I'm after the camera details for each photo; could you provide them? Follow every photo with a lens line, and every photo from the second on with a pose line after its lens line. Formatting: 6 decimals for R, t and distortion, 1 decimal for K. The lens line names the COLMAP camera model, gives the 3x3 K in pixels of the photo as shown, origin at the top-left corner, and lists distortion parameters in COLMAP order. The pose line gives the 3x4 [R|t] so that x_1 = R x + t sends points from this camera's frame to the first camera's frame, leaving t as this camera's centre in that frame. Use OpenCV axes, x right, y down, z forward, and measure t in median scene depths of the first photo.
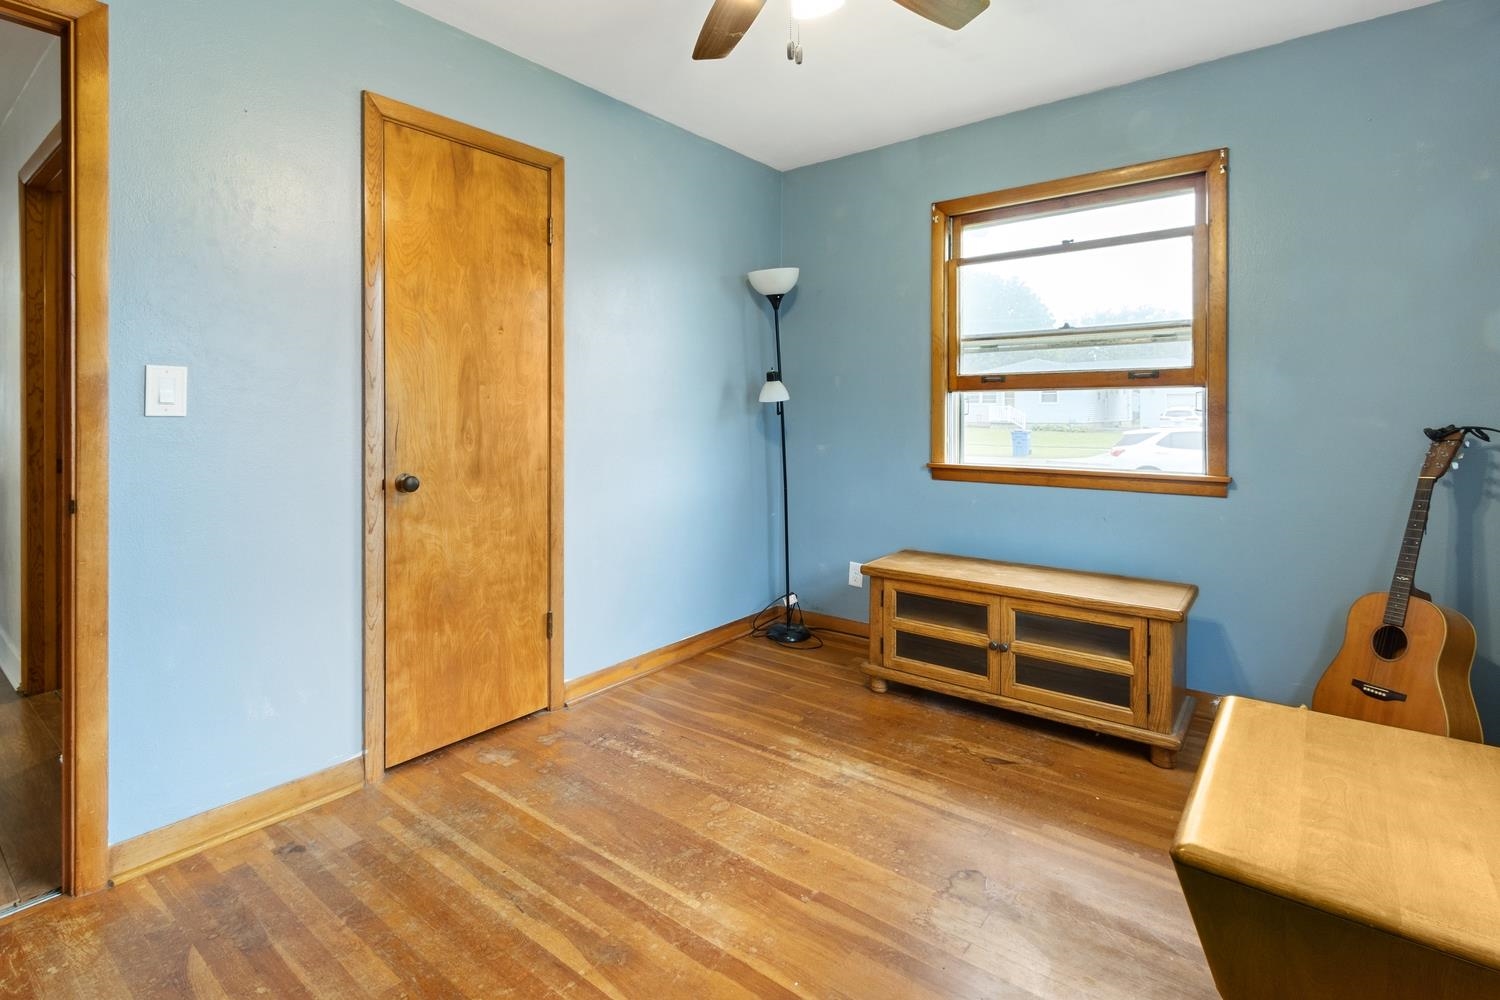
lens RADIAL K [[720.5, 0, 737.8], [0, 720.5, 412.2], [0, 0, 1]] dist [0.003128, -0.000073]
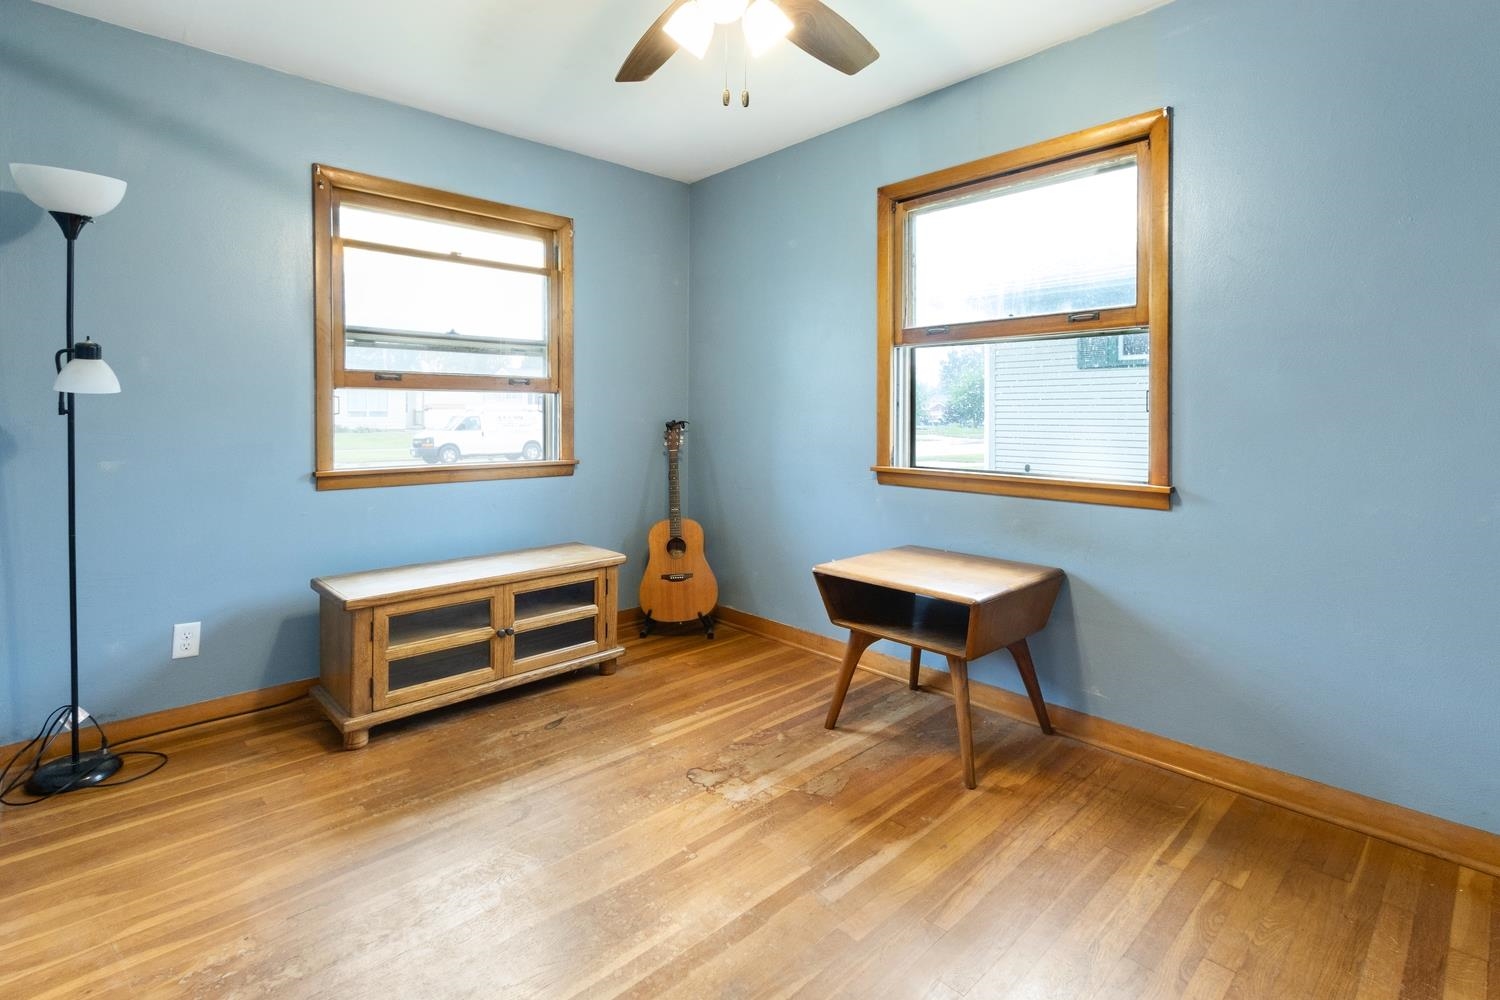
lens RADIAL K [[720.5, 0, 737.8], [0, 720.5, 412.2], [0, 0, 1]] dist [0.003128, -0.000073]
pose [[0.143479, 0.004438, 0.989643, -0.624749], [-0.005503, 0.999978, -0.003686, 0.001682], [-0.989638, -0.004917, 0.143500, 0.492024]]
